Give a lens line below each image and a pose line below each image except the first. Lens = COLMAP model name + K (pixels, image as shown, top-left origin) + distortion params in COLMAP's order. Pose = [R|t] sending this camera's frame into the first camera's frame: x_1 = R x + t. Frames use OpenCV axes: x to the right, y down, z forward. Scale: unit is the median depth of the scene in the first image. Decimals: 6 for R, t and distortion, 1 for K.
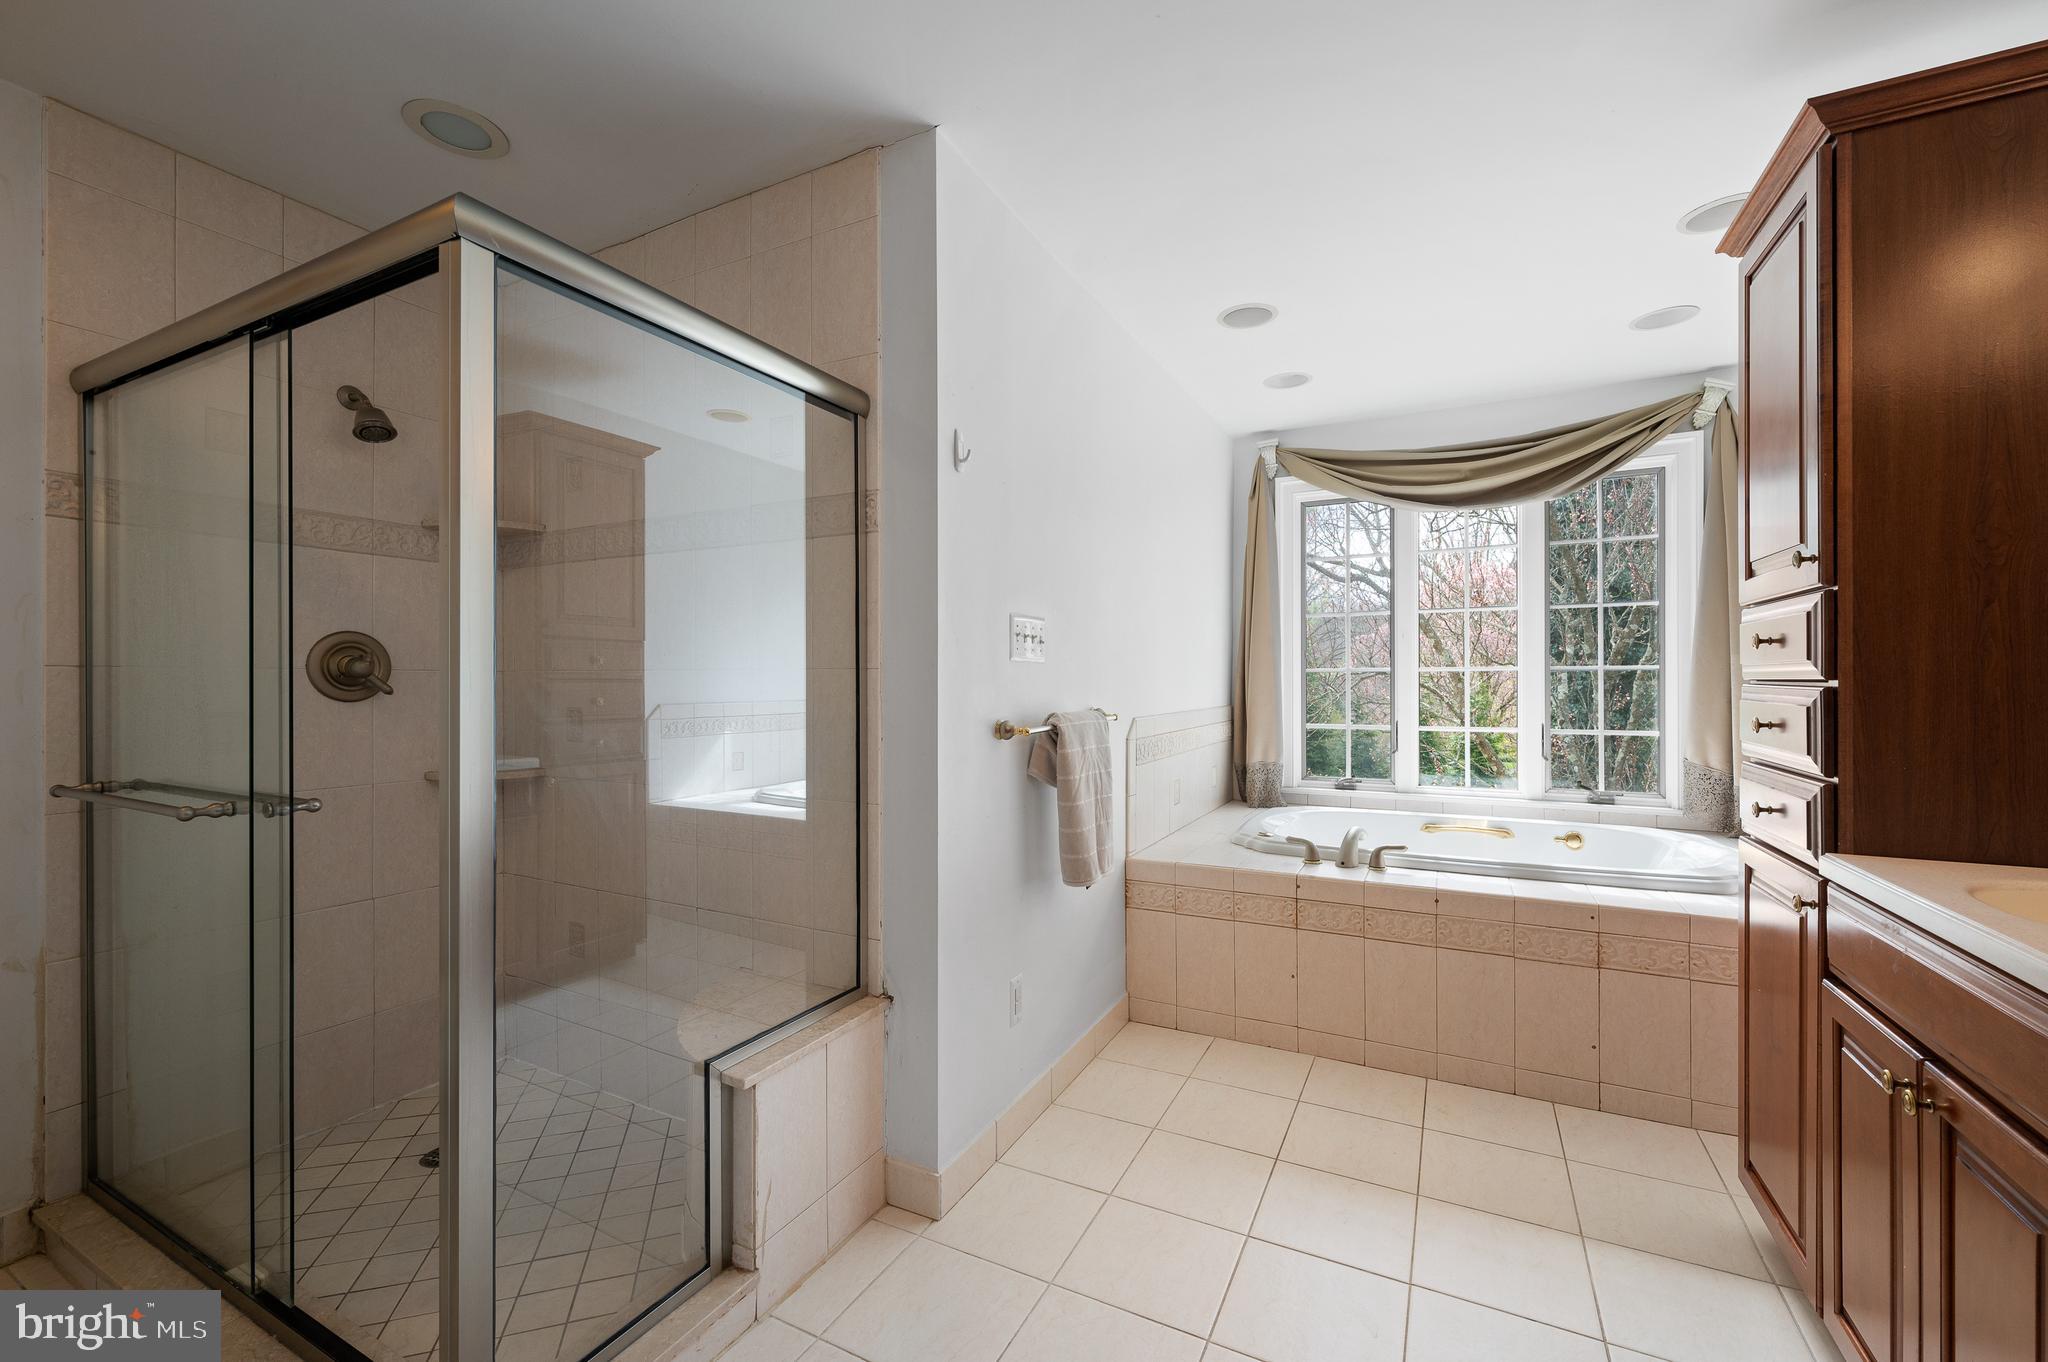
lens RADIAL K [[824.6, 0, 1022.0], [0, 824.6, 685.5], [0, 0, 1]] dist [-0.001113, -0.000111]
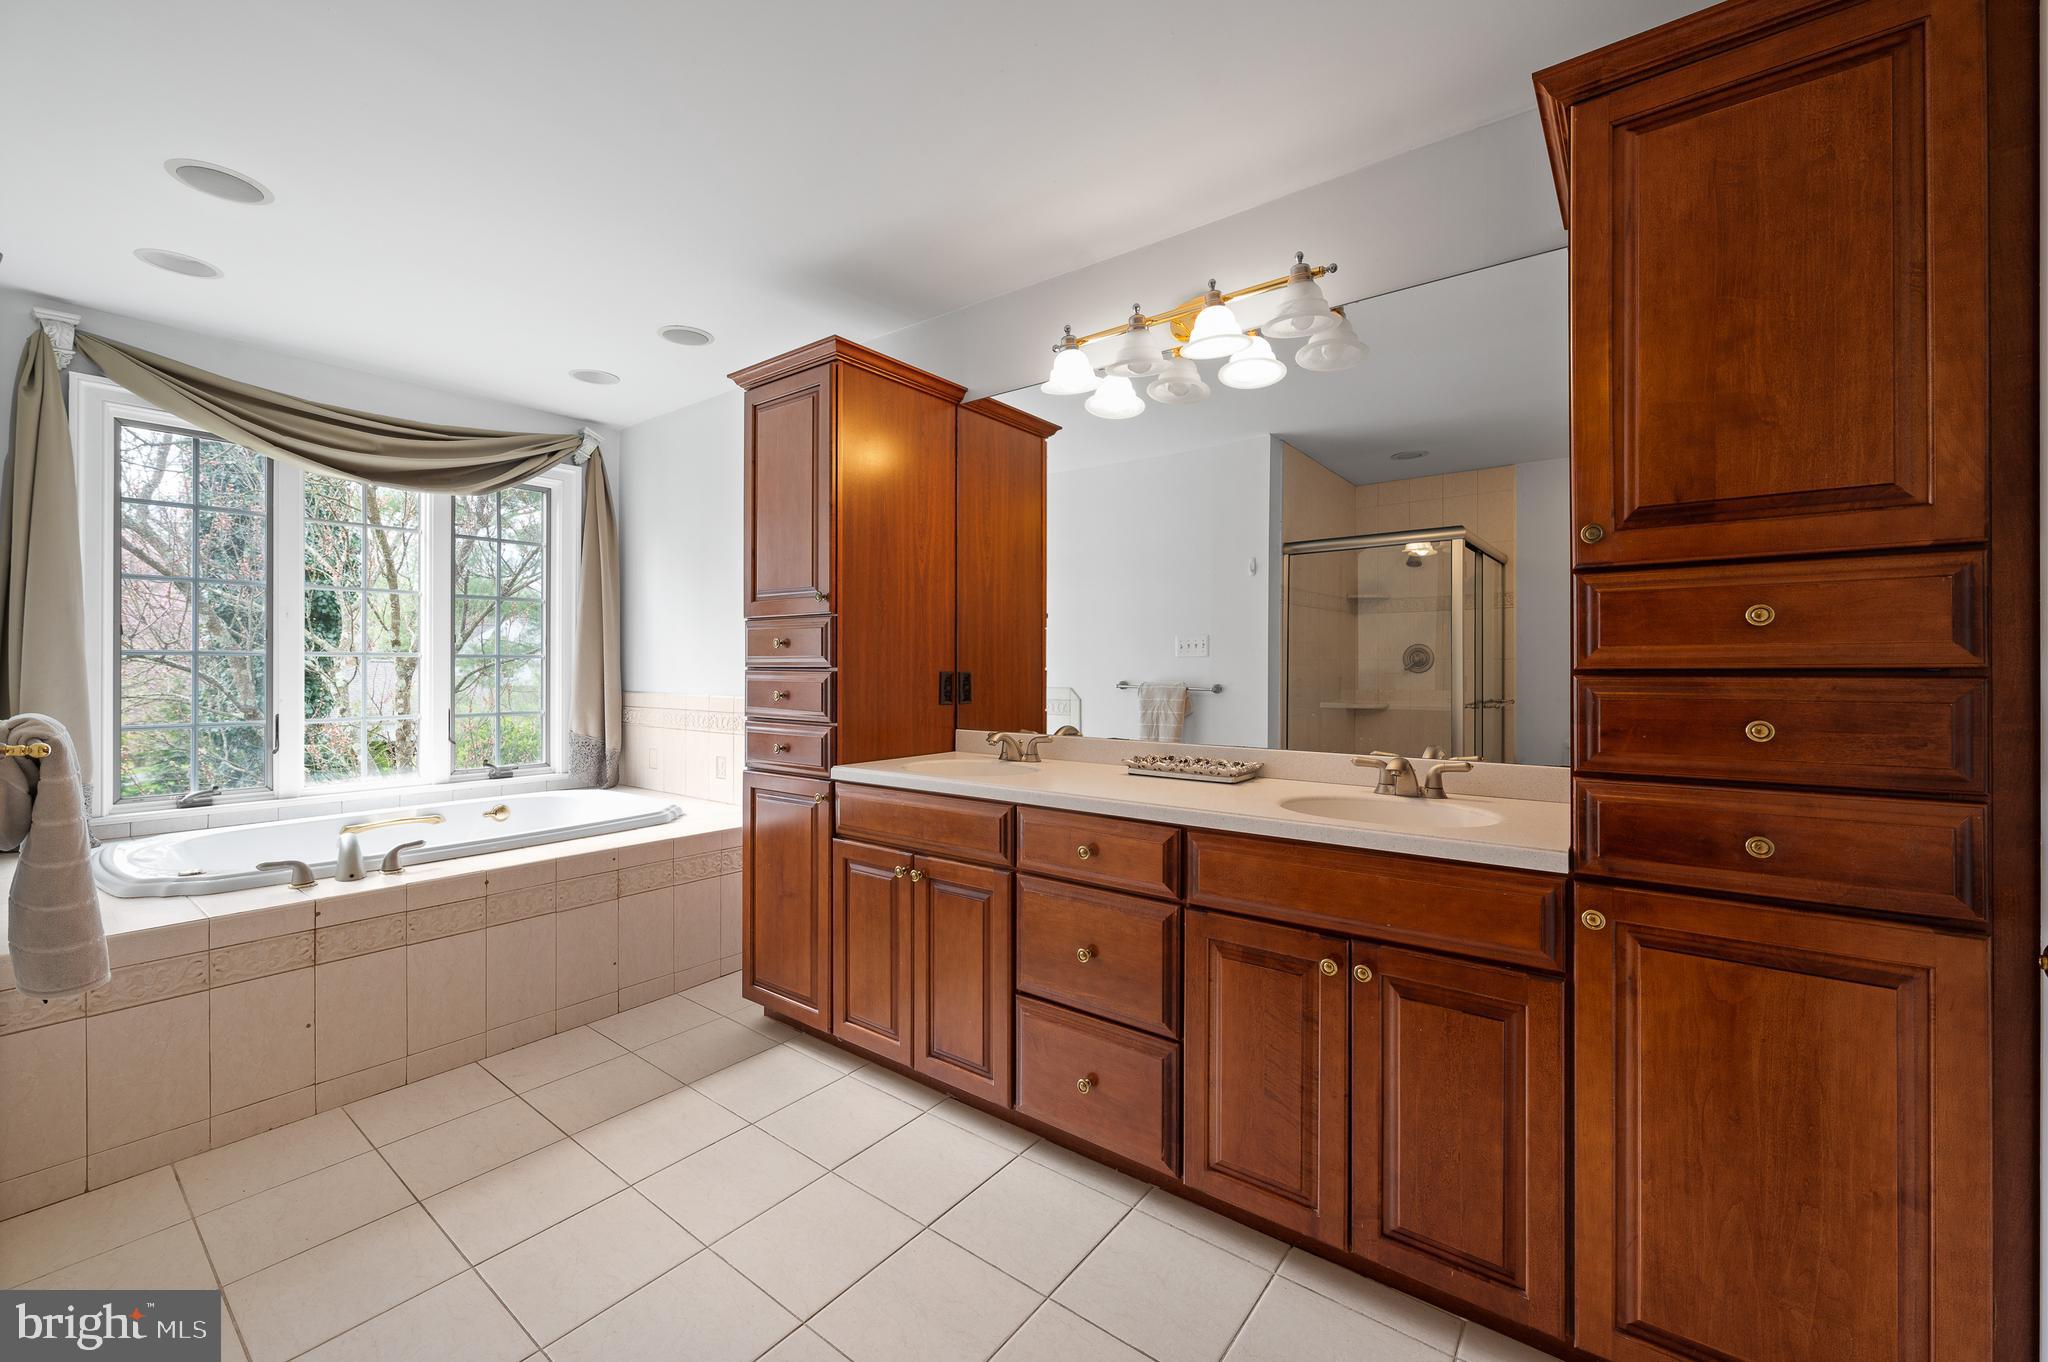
lens RADIAL K [[824.6, 0, 1016.9], [0, 824.6, 672.5], [0, 0, 1]] dist [-0.001113, -0.000111]
pose [[0.178088, -0.002248, 0.984012, -0.332722], [0.002791, 0.999995, 0.001780, 0.001061], [-0.984011, 0.002430, 0.178094, 0.148431]]
